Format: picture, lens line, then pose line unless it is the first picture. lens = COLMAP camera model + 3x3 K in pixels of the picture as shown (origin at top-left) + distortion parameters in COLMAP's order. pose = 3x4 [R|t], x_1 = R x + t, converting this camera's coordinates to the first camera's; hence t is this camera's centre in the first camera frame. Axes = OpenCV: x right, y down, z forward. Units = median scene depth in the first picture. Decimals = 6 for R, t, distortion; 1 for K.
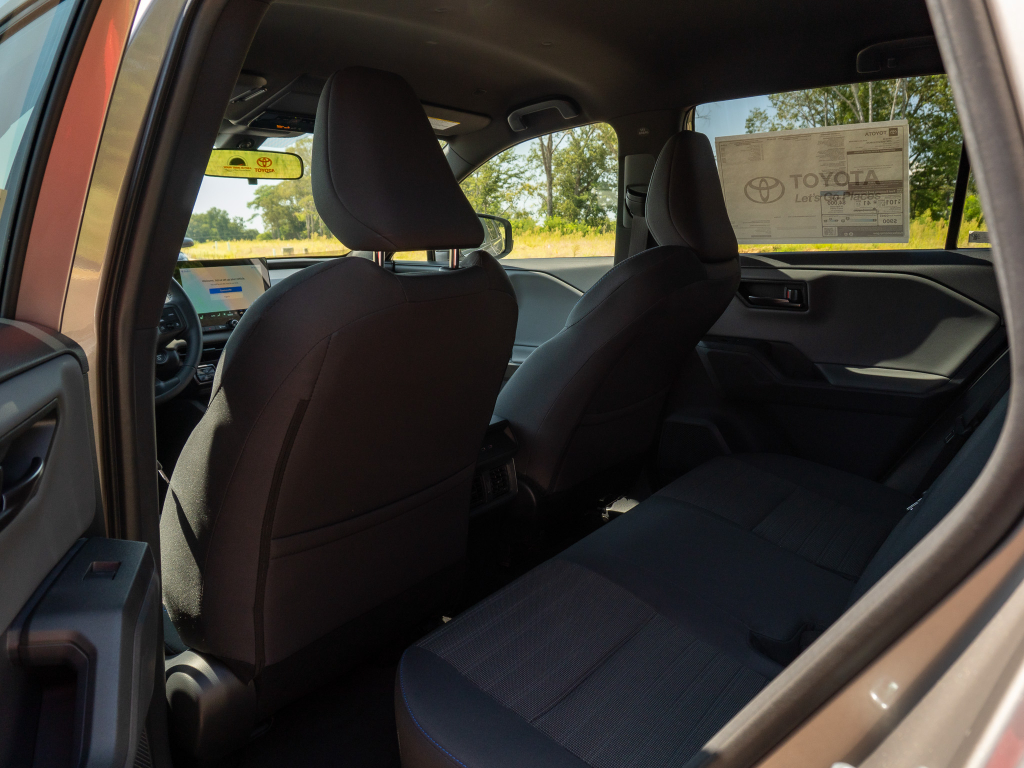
lens RADIAL K [[788.1, 0, 538.6], [0, 788.1, 407.3], [0, 0, 1]] dist [-0.031744, 0.015069]
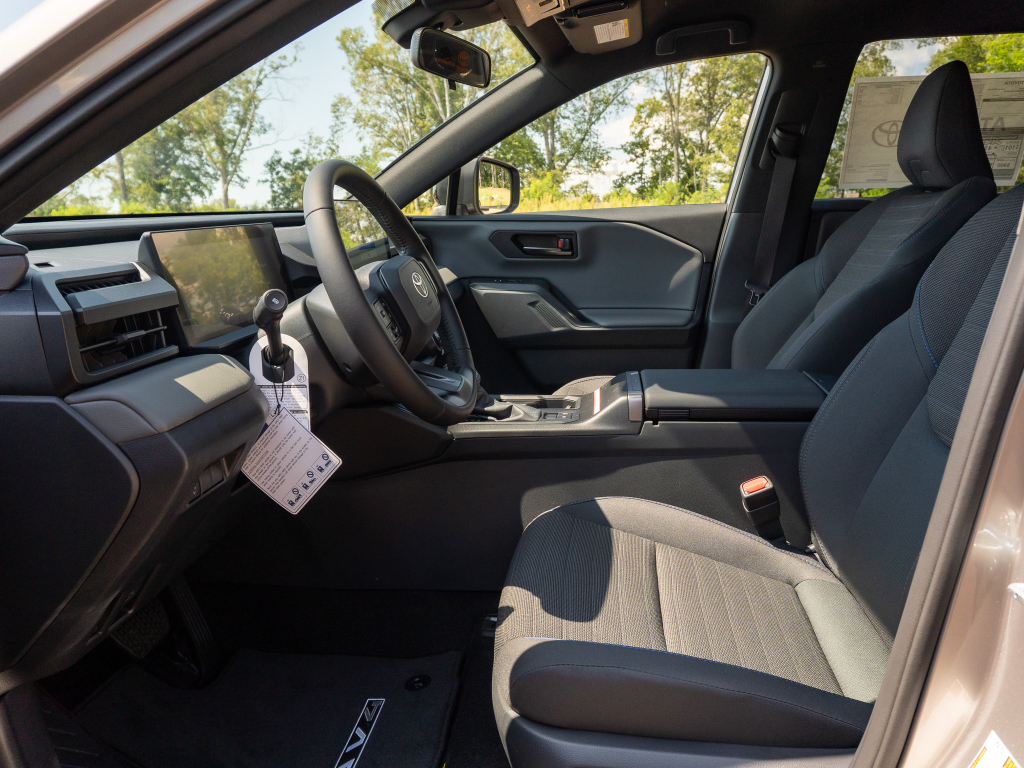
lens RADIAL K [[788.1, 0, 522.8], [0, 788.1, 379.7], [0, 0, 1]] dist [-0.031744, 0.015069]
pose [[0.871803, -0.106522, 0.478135, -0.652238], [0.115095, 0.993289, 0.011434, -0.024373], [-0.476144, 0.045063, 0.878212, 0.346026]]
